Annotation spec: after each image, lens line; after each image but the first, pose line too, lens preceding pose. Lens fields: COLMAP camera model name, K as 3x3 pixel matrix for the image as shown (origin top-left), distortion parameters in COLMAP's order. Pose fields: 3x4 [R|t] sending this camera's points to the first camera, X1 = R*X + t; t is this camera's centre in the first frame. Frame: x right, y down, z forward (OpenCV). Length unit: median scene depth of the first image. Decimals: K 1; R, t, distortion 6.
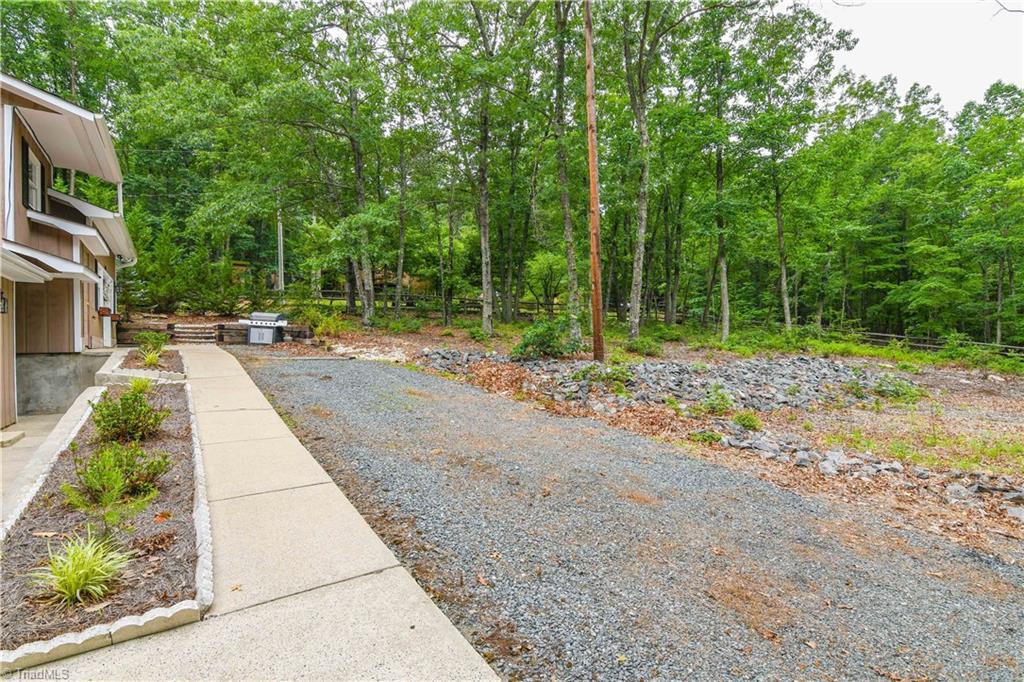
lens RADIAL K [[501.8, 0, 510.5], [0, 501.8, 345.0], [0, 0, 1]] dist [0.000855, -0.000560]
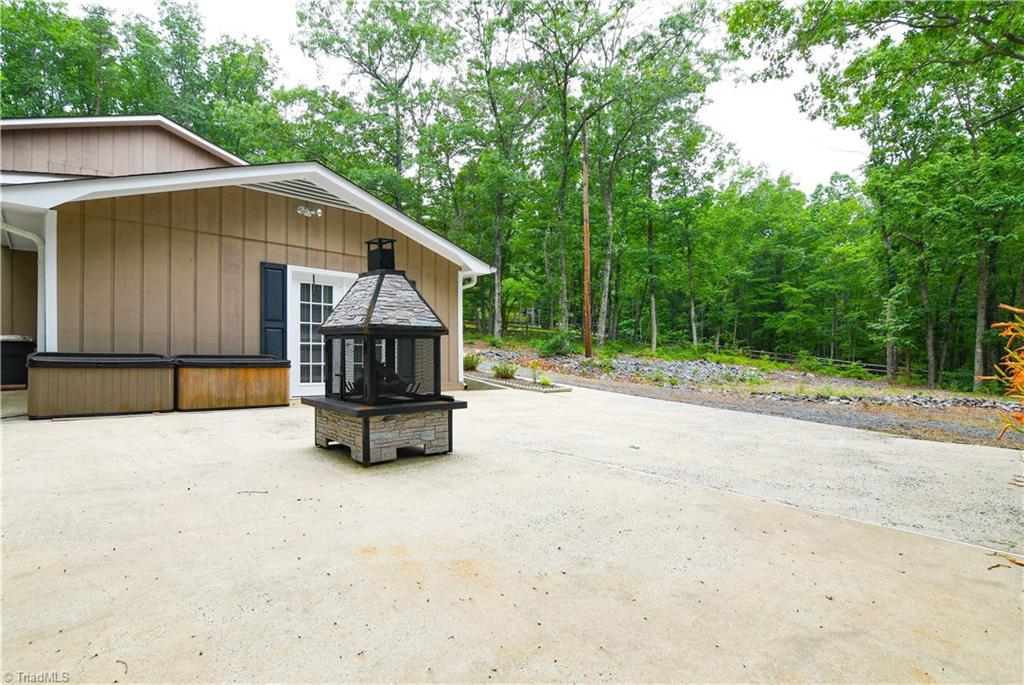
lens RADIAL K [[500.3, 0, 519.1], [0, 500.3, 357.7], [0, 0, 1]] dist [0.000969, -0.013361]
pose [[0.986807, 0.014275, 0.161272, -0.176952], [-0.012669, 0.999859, -0.010982, 0.027717], [-0.161406, 0.008794, 0.986849, -0.337110]]
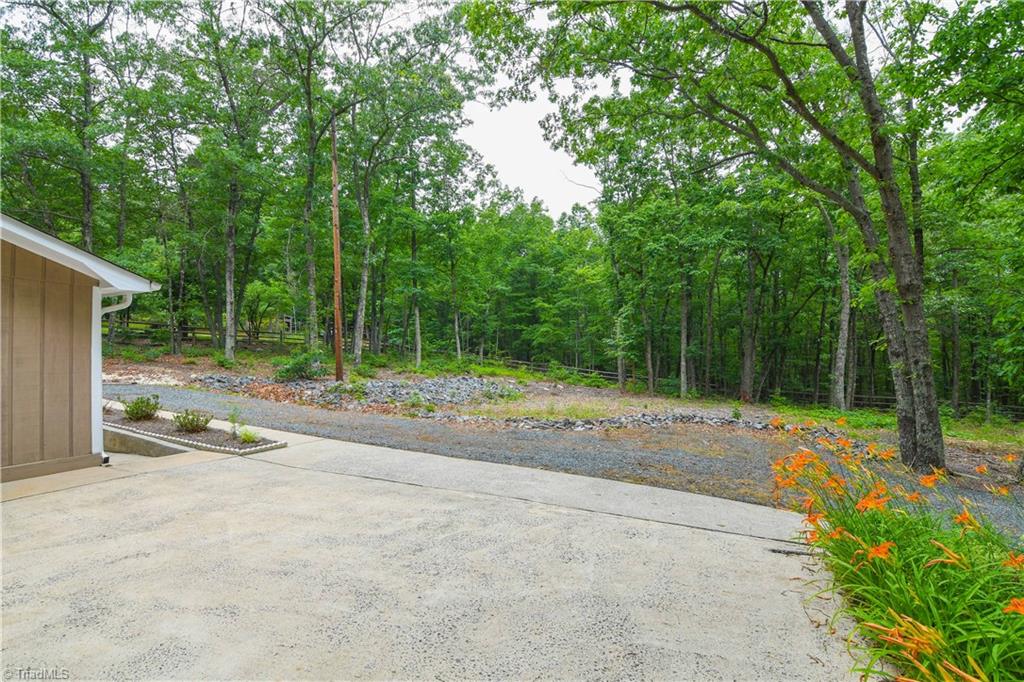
lens RADIAL K [[498.3, 0, 507.4], [0, 498.3, 341.8], [0, 0, 1]] dist [-0.012345, -0.000681]
pose [[0.834474, 0.021189, 0.550640, -0.121065], [0.010592, 0.998459, -0.054474, 0.000631], [-0.550945, 0.051289, 0.832964, -0.273868]]
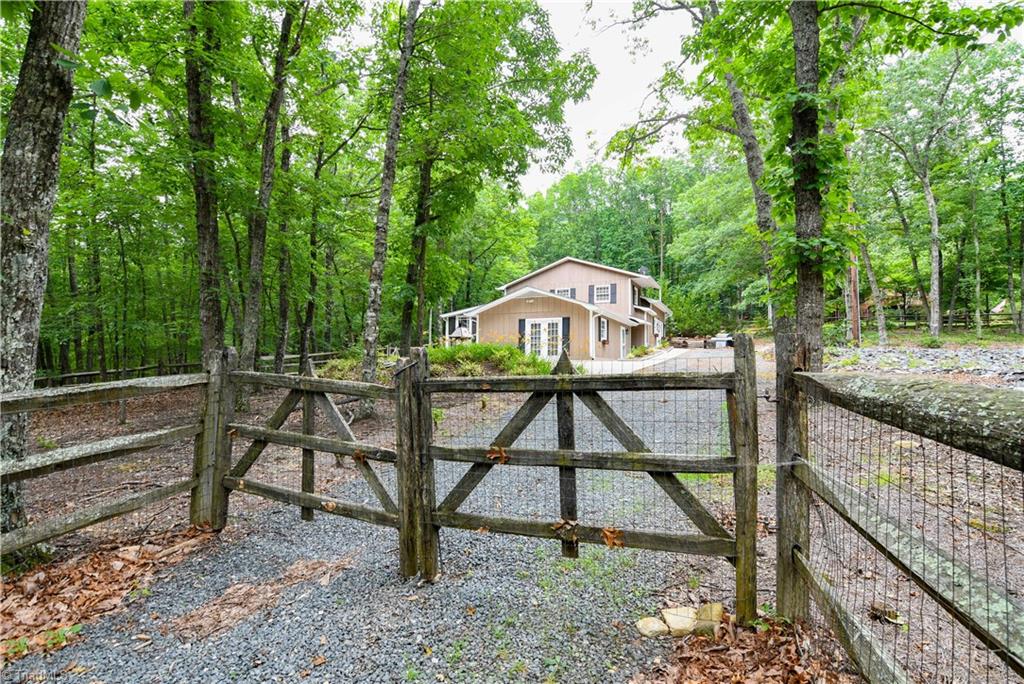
lens RADIAL K [[482.5, 0, 512.0], [0, 482.5, 342.0], [0, 0, 1]] dist [0.001137, 0.000050]
pose [[0.500679, -0.040574, -0.864682, 0.548218], [-0.018776, 0.998157, -0.057709, 0.070348], [0.865429, 0.045129, 0.498994, -0.508584]]
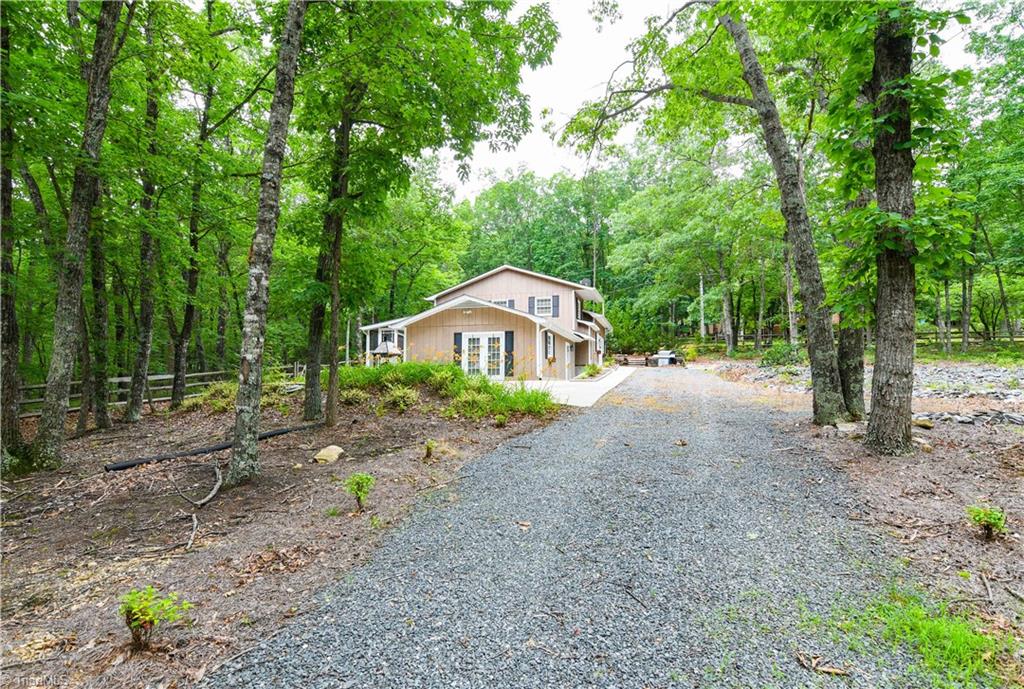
lens RADIAL K [[493.4, 0, 507.4], [0, 493.4, 355.9], [0, 0, 1]] dist [-0.002825, -0.000605]
pose [[0.621604, -0.042250, -0.782191, 0.442757], [-0.013414, 0.997824, -0.064557, 0.062313], [0.783217, 0.050621, 0.619685, -0.470356]]
